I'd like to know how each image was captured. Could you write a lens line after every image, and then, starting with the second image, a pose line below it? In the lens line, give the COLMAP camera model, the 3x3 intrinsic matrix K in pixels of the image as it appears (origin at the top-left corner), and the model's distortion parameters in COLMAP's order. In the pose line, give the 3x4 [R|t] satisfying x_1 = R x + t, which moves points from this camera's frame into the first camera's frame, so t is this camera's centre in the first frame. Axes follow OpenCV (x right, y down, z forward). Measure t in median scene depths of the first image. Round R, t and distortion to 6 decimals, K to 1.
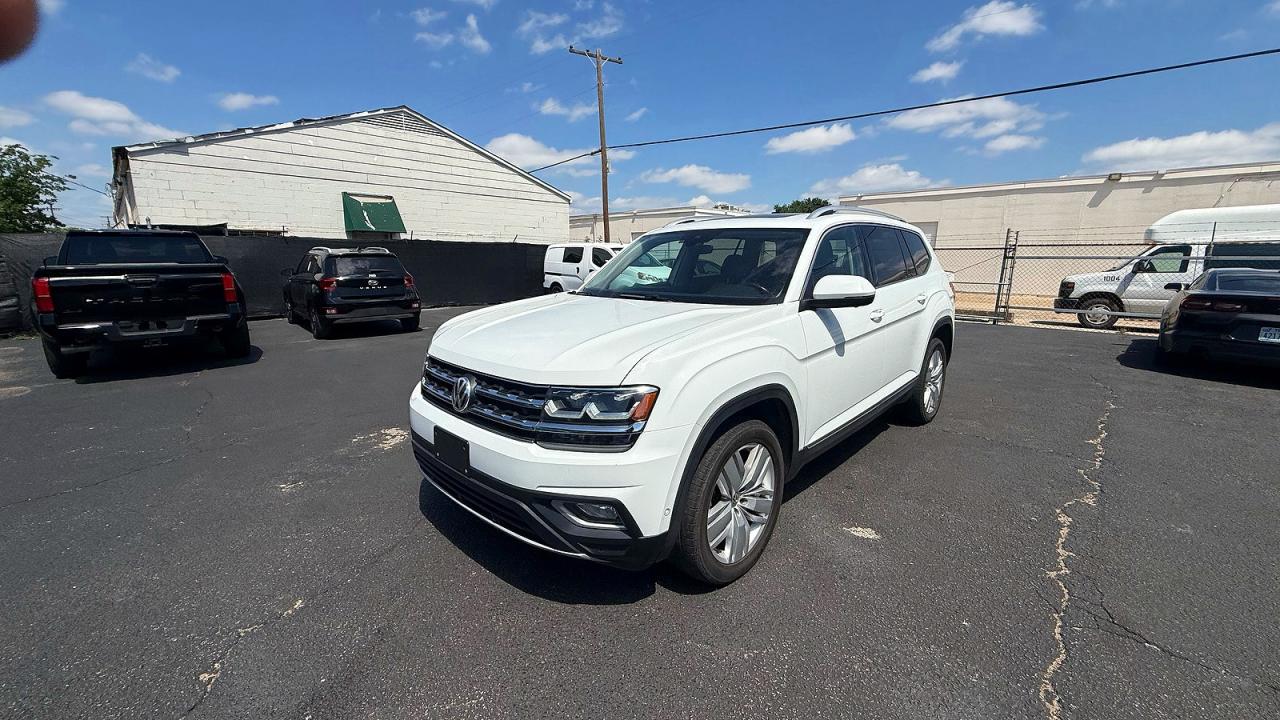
lens RADIAL K [[508.3, 0, 636.8], [0, 508.3, 358.9], [0, 0, 1]] dist [-0.002354, -0.000591]
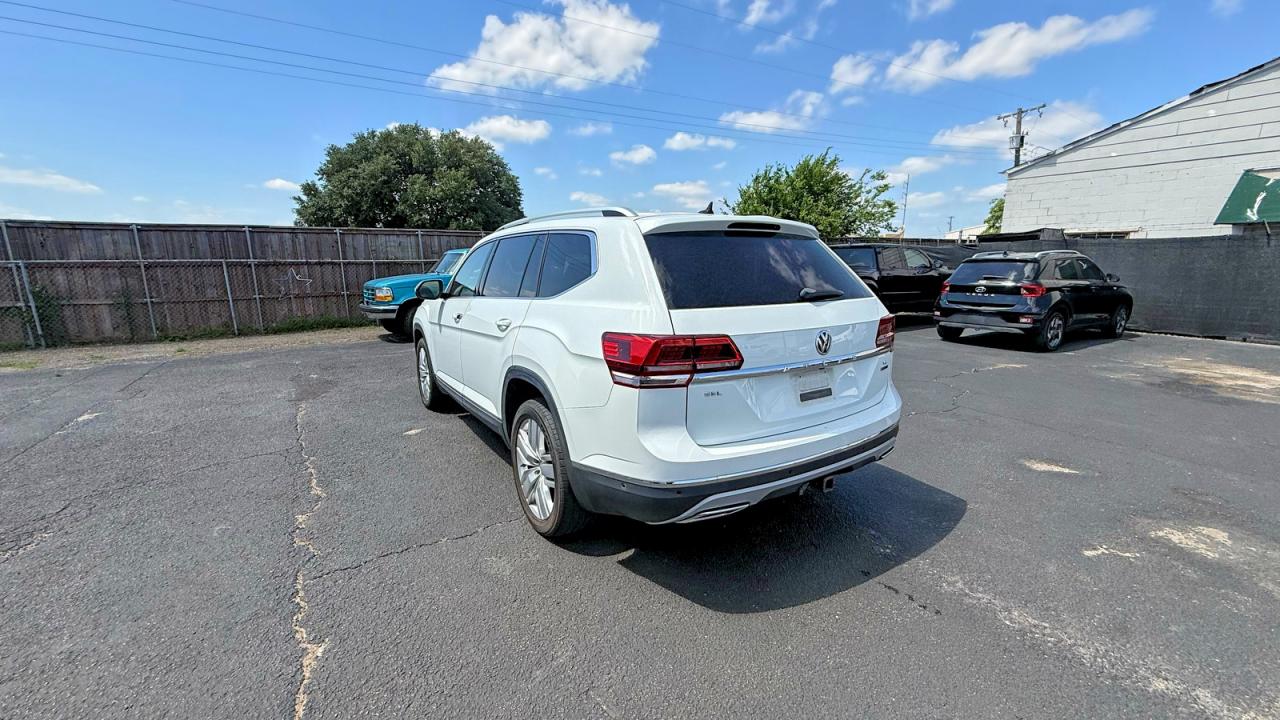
lens RADIAL K [[508.3, 0, 636.4], [0, 508.3, 362.0], [0, 0, 1]] dist [-0.002354, -0.000591]
pose [[-0.223944, 0.191938, -0.955515, 0.414610], [-0.186273, 0.953912, 0.235273, -0.093000], [0.956635, 0.230675, -0.177870, 0.439063]]
